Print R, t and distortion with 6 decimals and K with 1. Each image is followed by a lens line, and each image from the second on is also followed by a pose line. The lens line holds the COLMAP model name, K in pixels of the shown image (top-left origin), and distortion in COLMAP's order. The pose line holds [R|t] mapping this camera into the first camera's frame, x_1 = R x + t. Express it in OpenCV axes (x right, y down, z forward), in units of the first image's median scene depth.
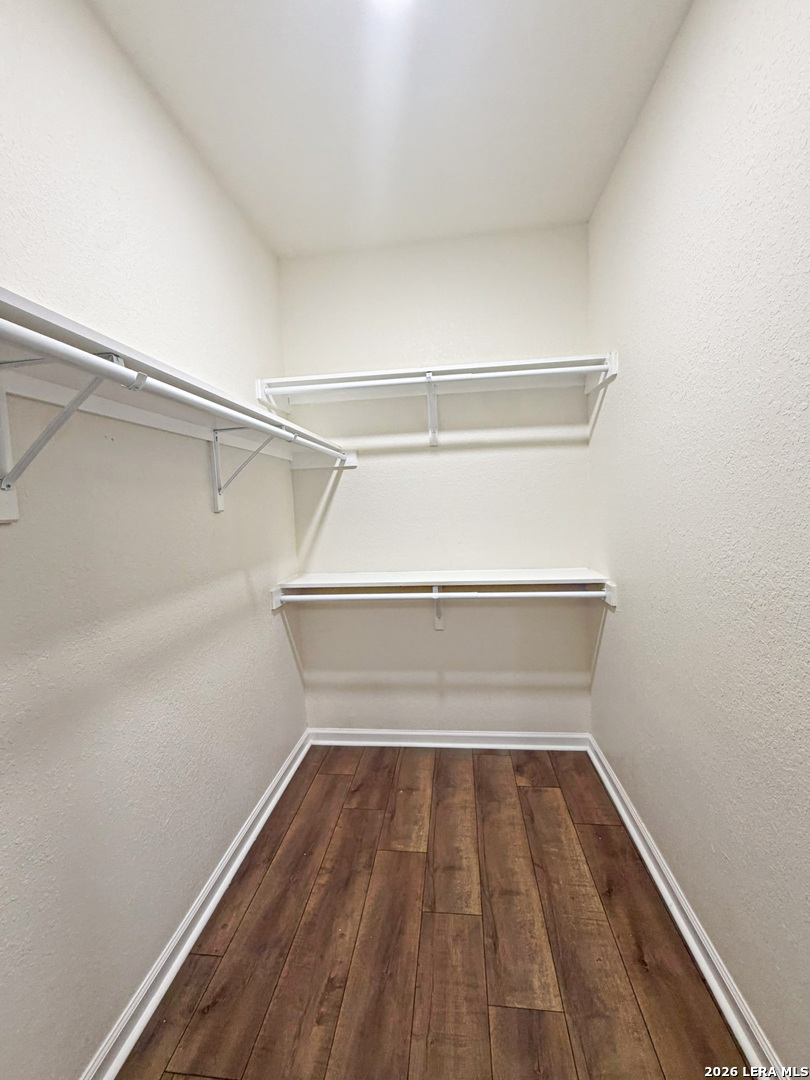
lens RADIAL K [[430.6, 0, 405.0], [0, 430.6, 540.0], [0, 0, 1]] dist [0.000198, -0.000133]
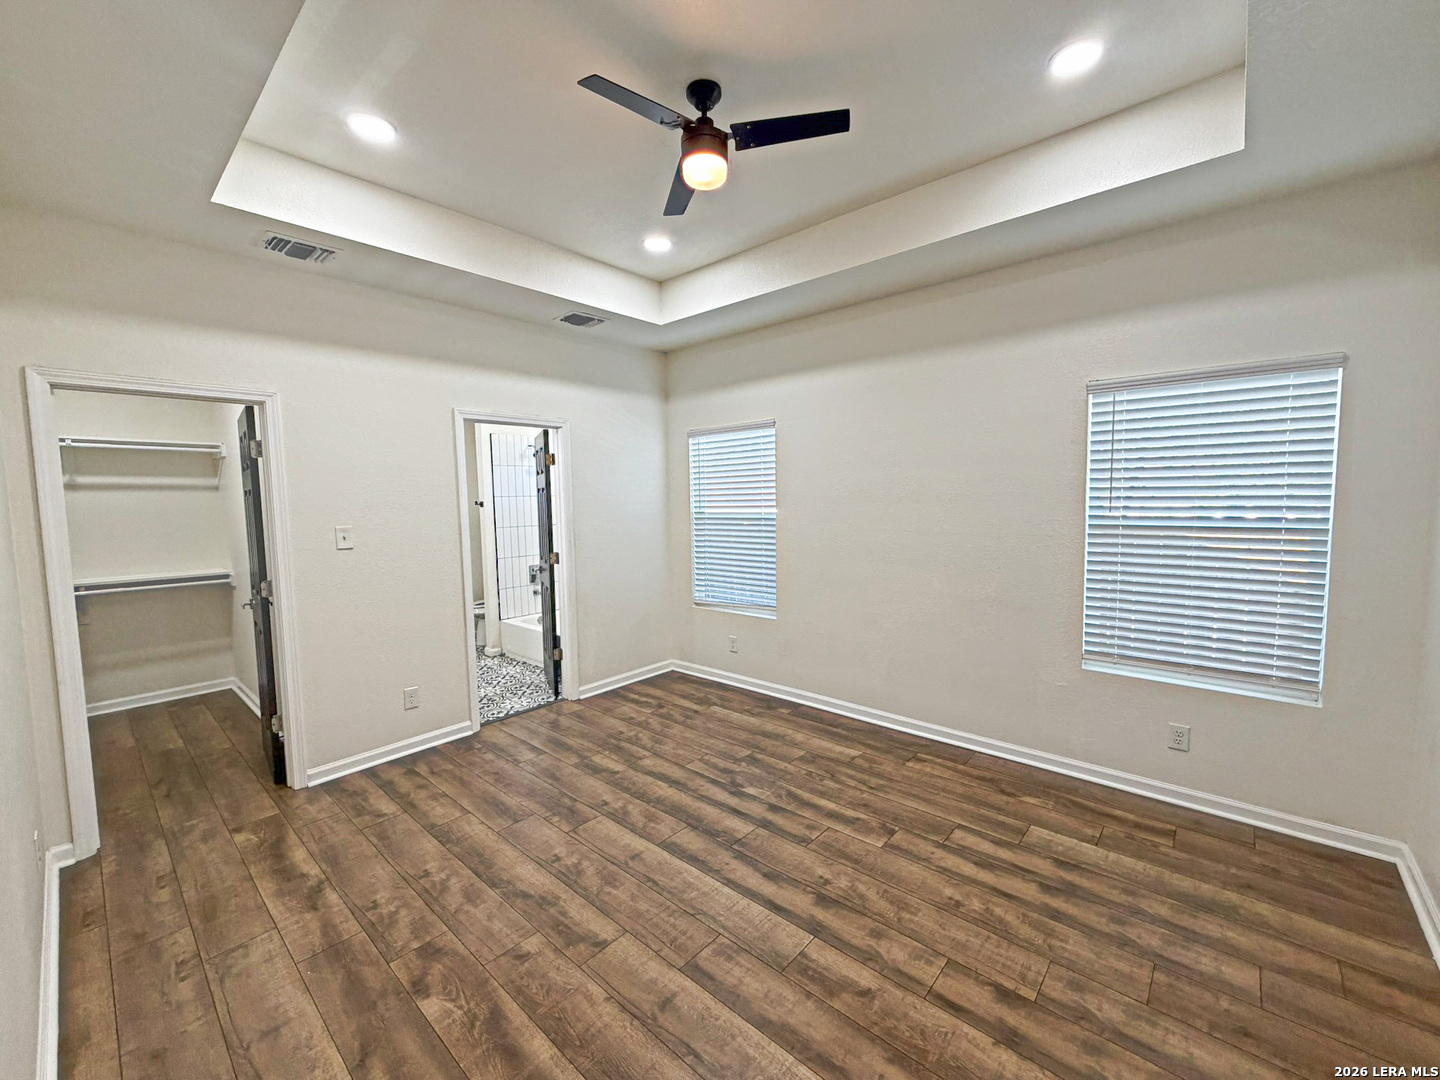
lens RADIAL K [[584.6, 0, 720.0], [0, 584.6, 540.0], [0, 0, 1]] dist [0.001322, 0.000121]
pose [[0.574655, -0.029442, 0.817866, -0.305496], [0.080192, 0.996569, -0.020470, 0.166874], [-0.814458, 0.077349, 0.575044, -1.895318]]
